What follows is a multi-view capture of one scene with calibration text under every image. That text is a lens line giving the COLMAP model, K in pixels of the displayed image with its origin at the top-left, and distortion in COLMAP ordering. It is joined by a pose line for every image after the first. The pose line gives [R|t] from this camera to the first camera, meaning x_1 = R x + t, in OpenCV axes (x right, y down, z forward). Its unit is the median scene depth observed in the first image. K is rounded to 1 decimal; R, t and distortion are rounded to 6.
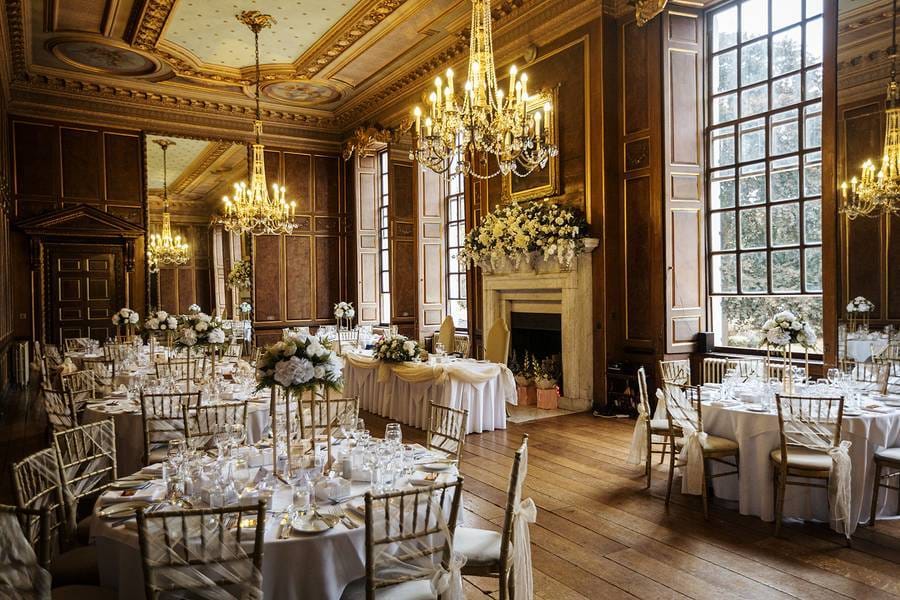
lens RADIAL K [[656.4, 0, 457.3], [0, 656.4, 300.3], [0, 0, 1]] dist [-0.011989, 0.047703]
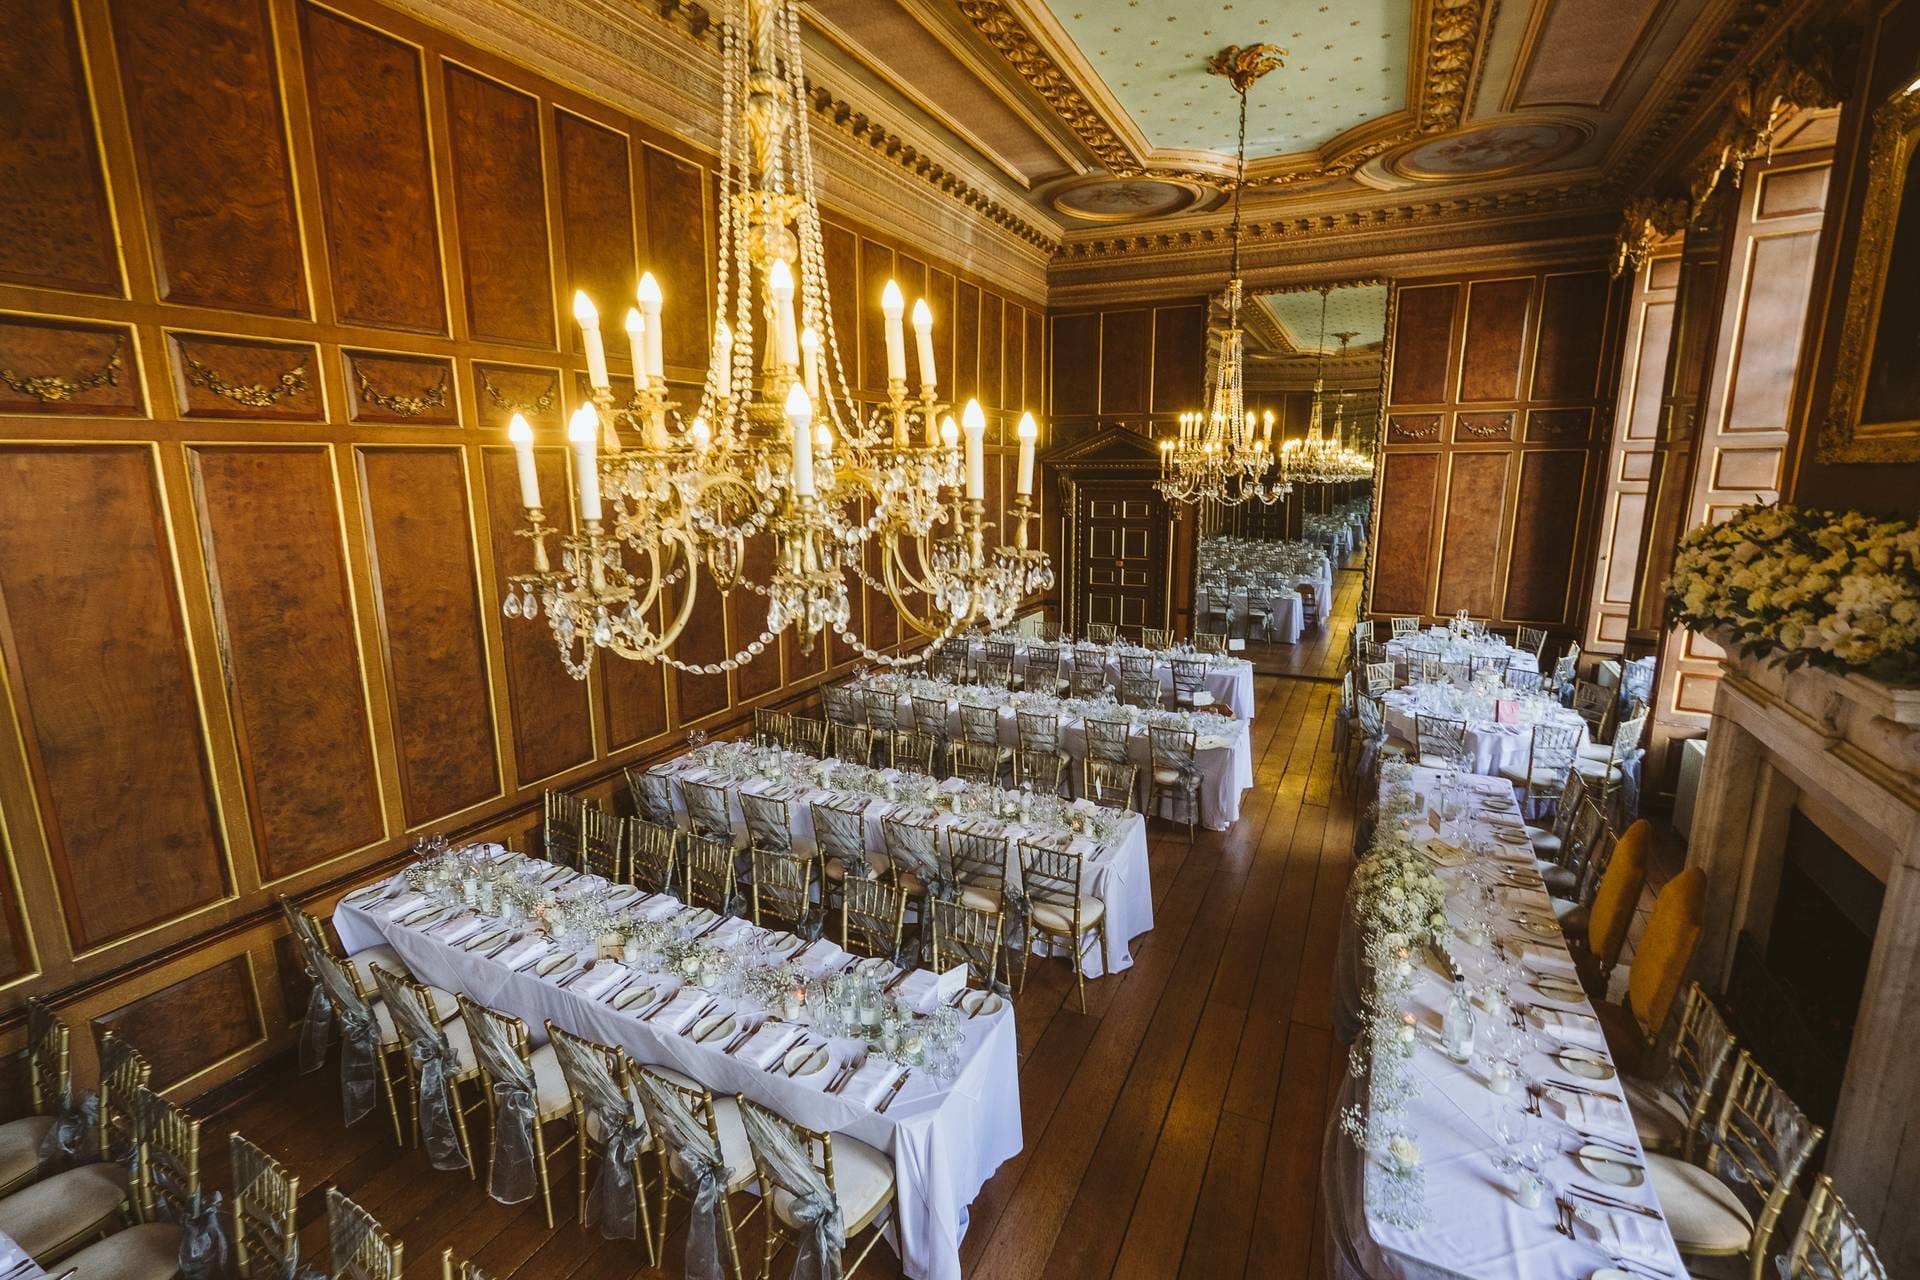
lens RADIAL K [[869.6, 0, 945.3], [0, 869.6, 640.1], [0, 0, 1]] dist [-0.005271, -0.000677]
pose [[0.509678, 0.181842, -0.840929, 0.165548], [-0.005827, 0.978117, 0.207975, -0.115013], [0.860345, -0.101100, 0.499584, 0.363921]]
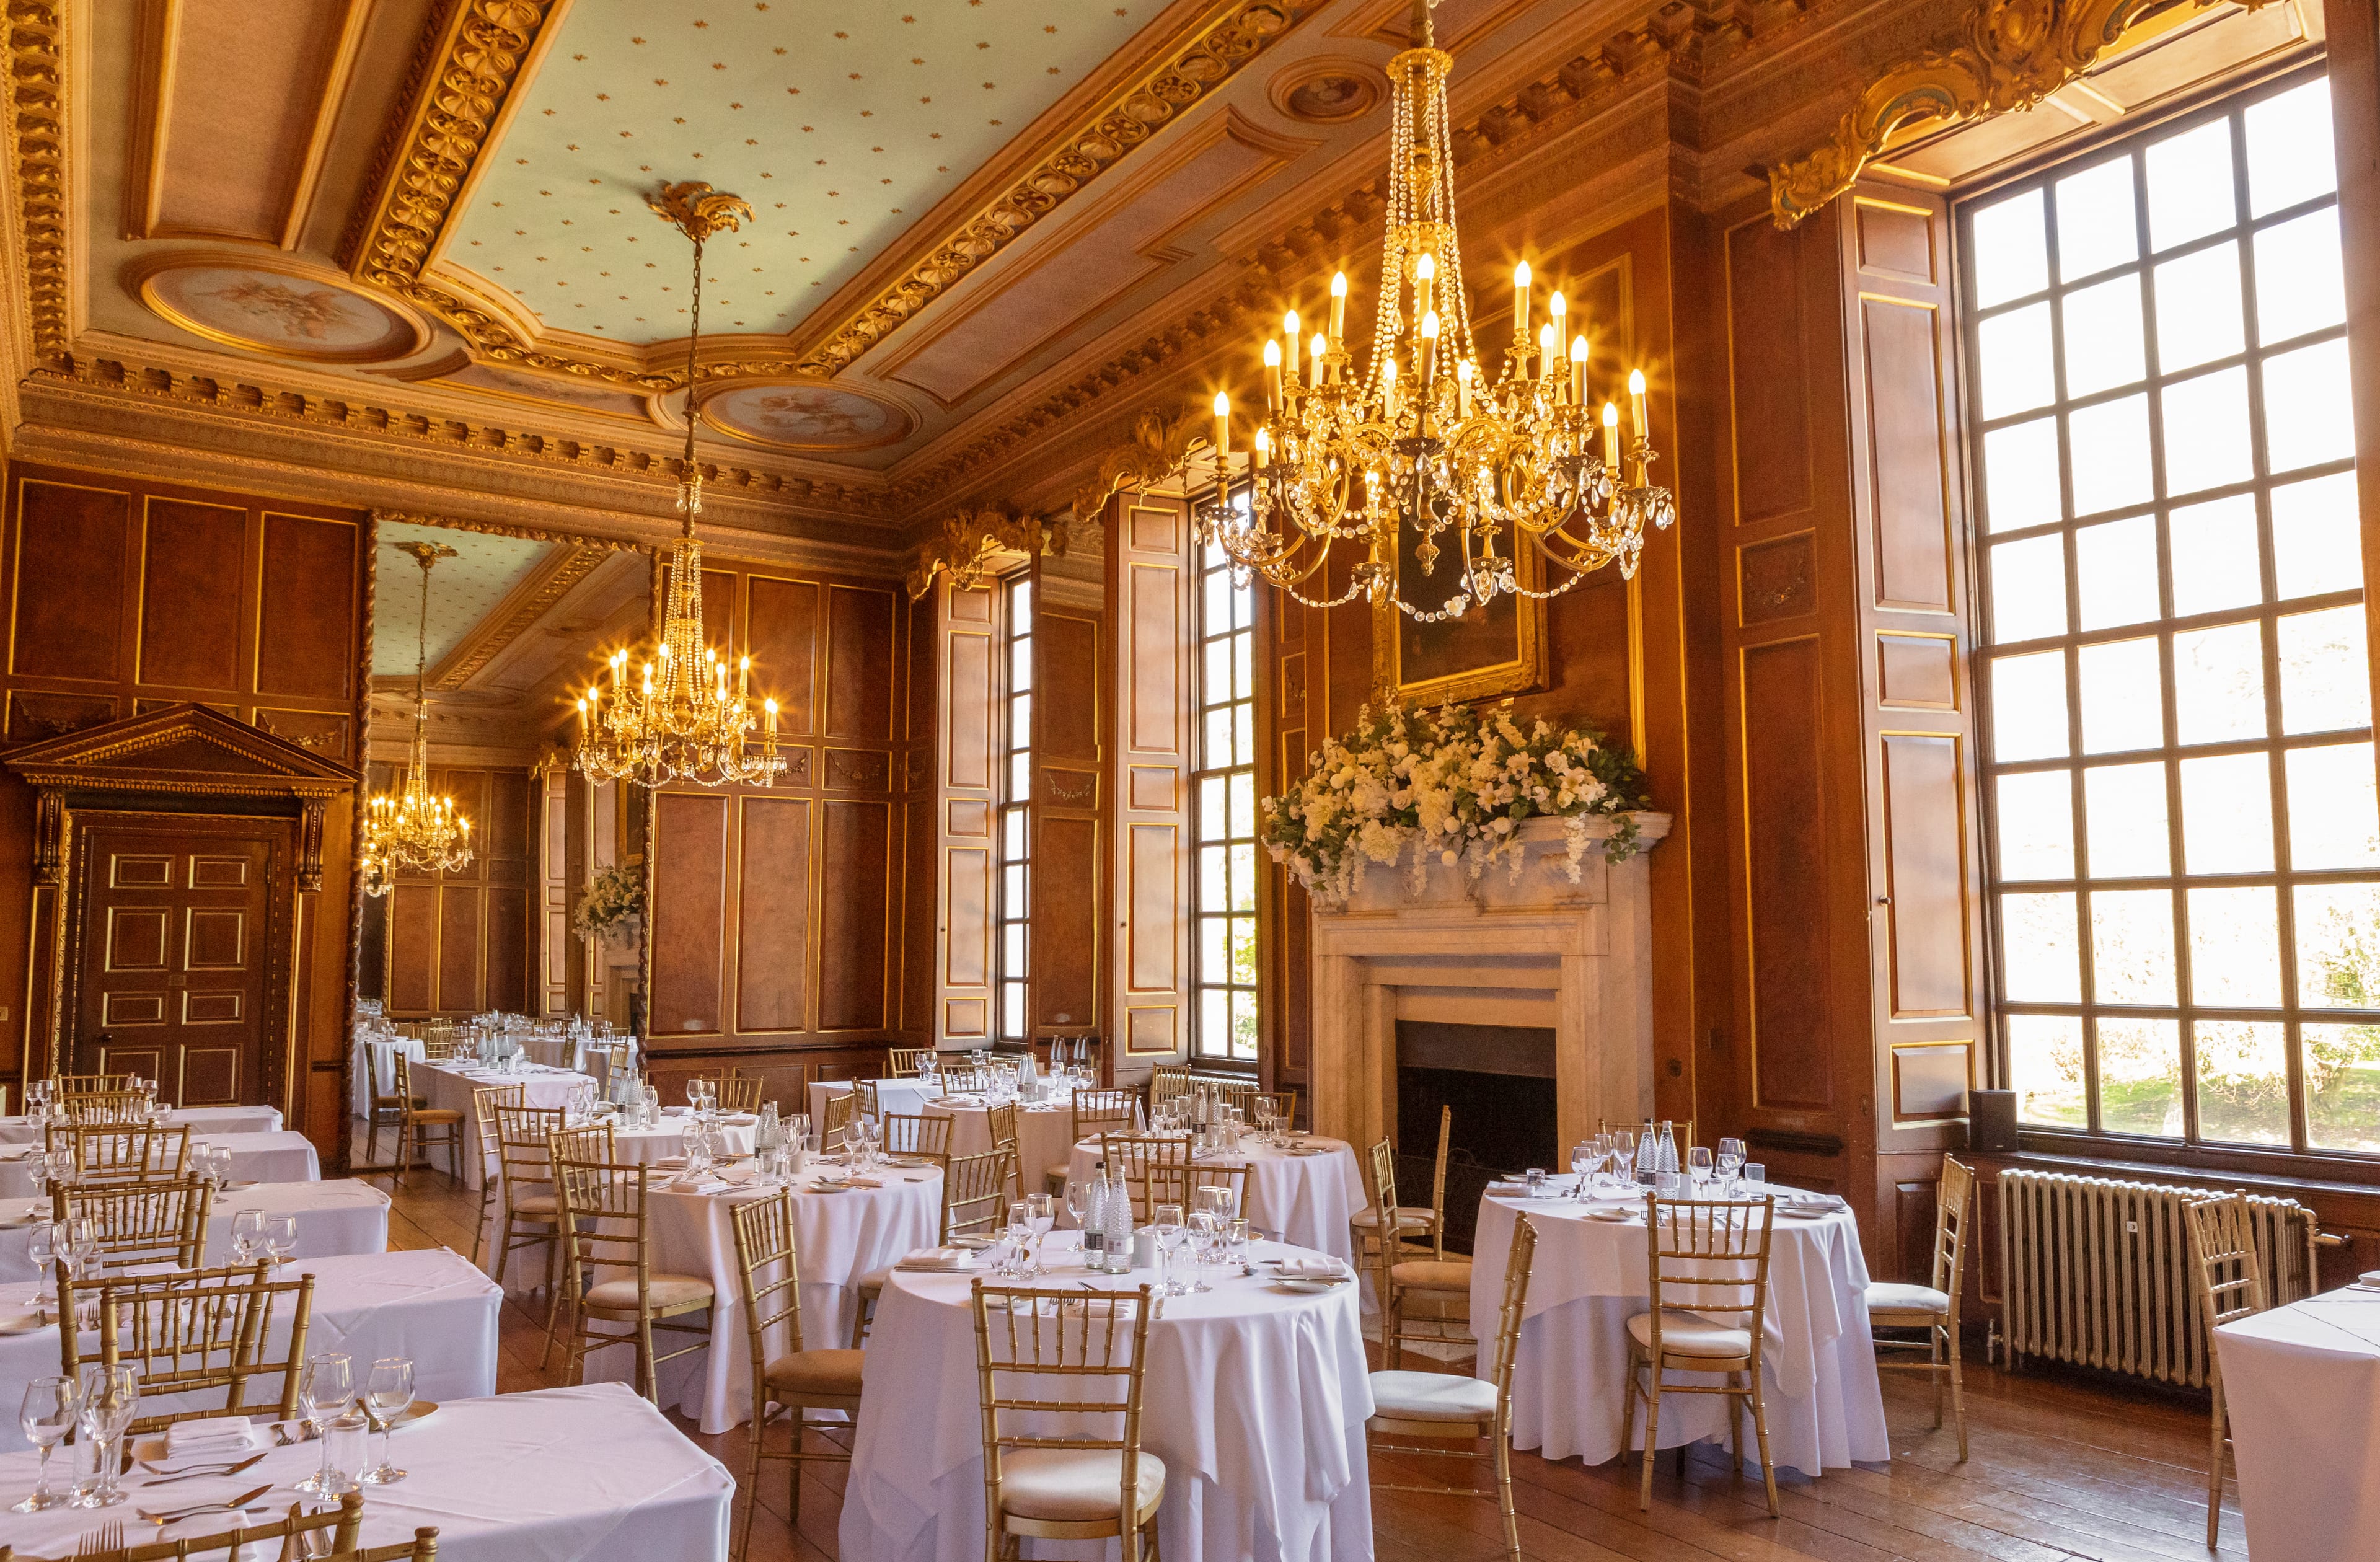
lens RADIAL K [[1651.2, 0, 1210.5], [0, 1651.2, 805.5], [0, 0, 1]] dist [-0.037549, 0.026727]
pose [[0.999329, 0.014482, 0.033647, -0.038794], [-0.010956, 0.994651, -0.102711, -0.004104], [-0.034954, 0.102274, 0.994142, 0.094584]]
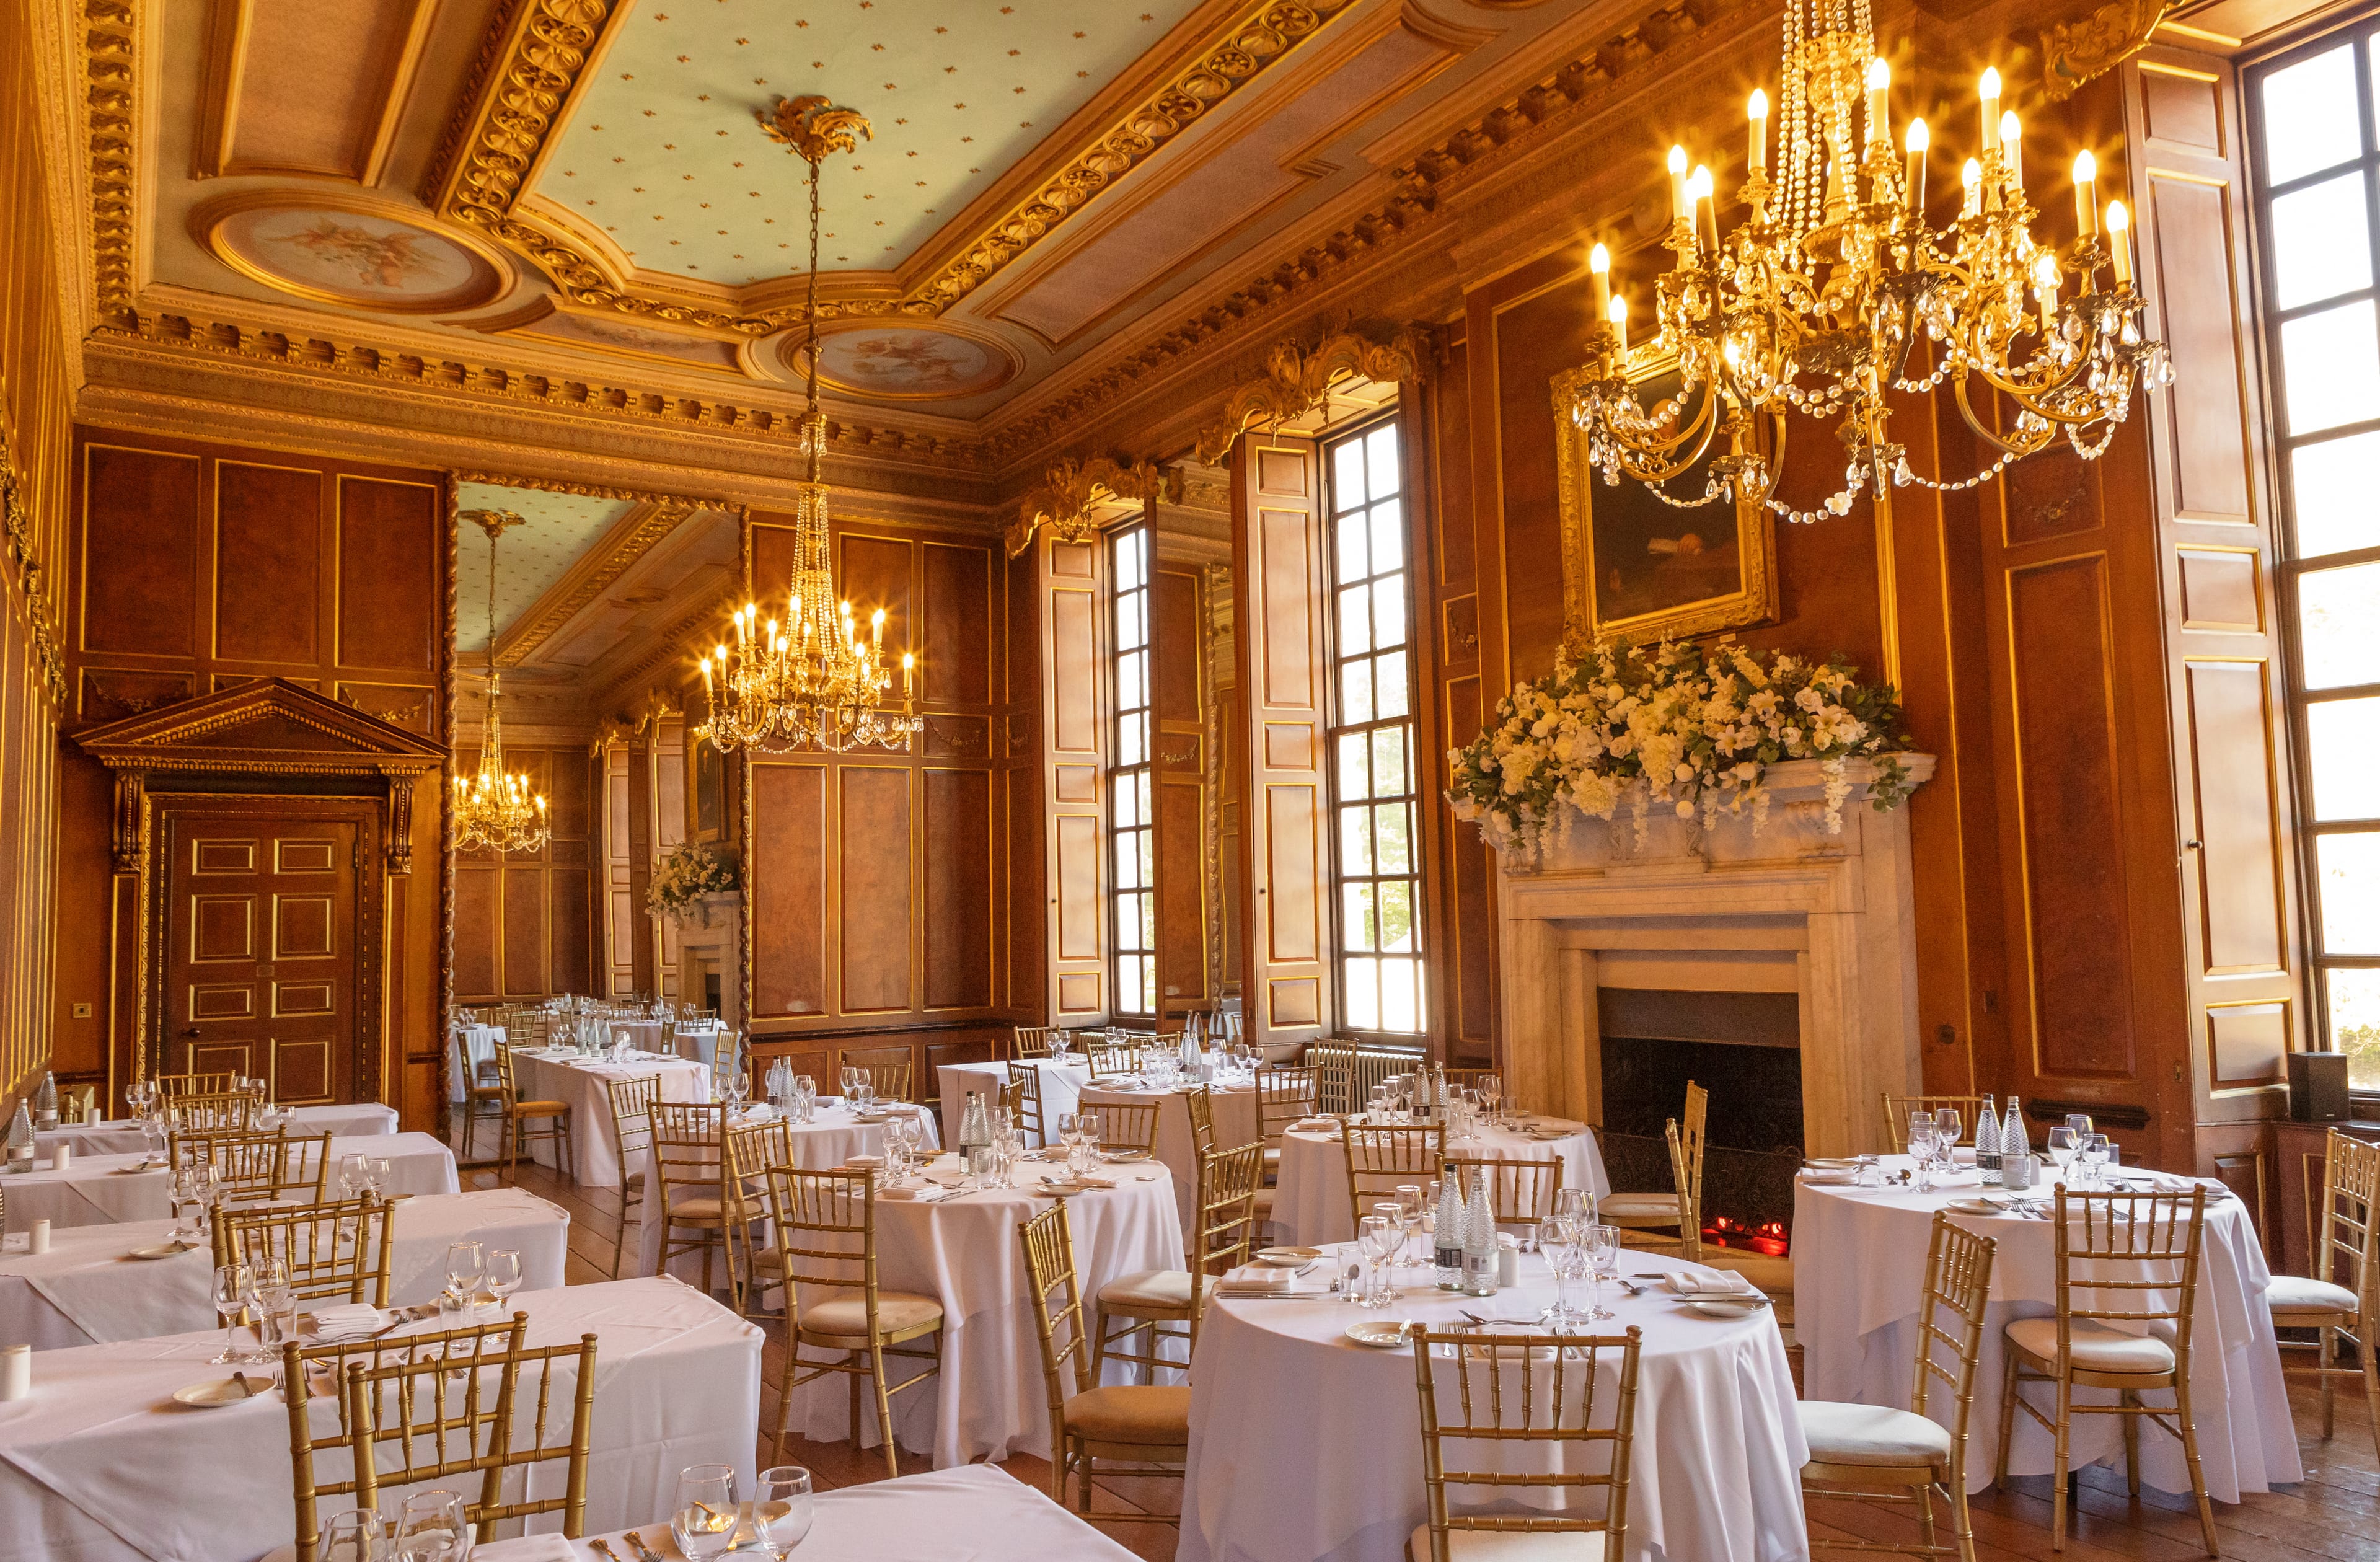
lens RADIAL K [[1651.2, 0, 1217.3], [0, 1651.2, 803.7], [0, 0, 1]] dist [-0.037549, 0.026727]
pose [[0.999741, -0.006907, 0.021686, -0.098178], [0.008729, 0.996336, -0.085074, -0.004396], [-0.021019, 0.085241, 0.996139, 0.150982]]
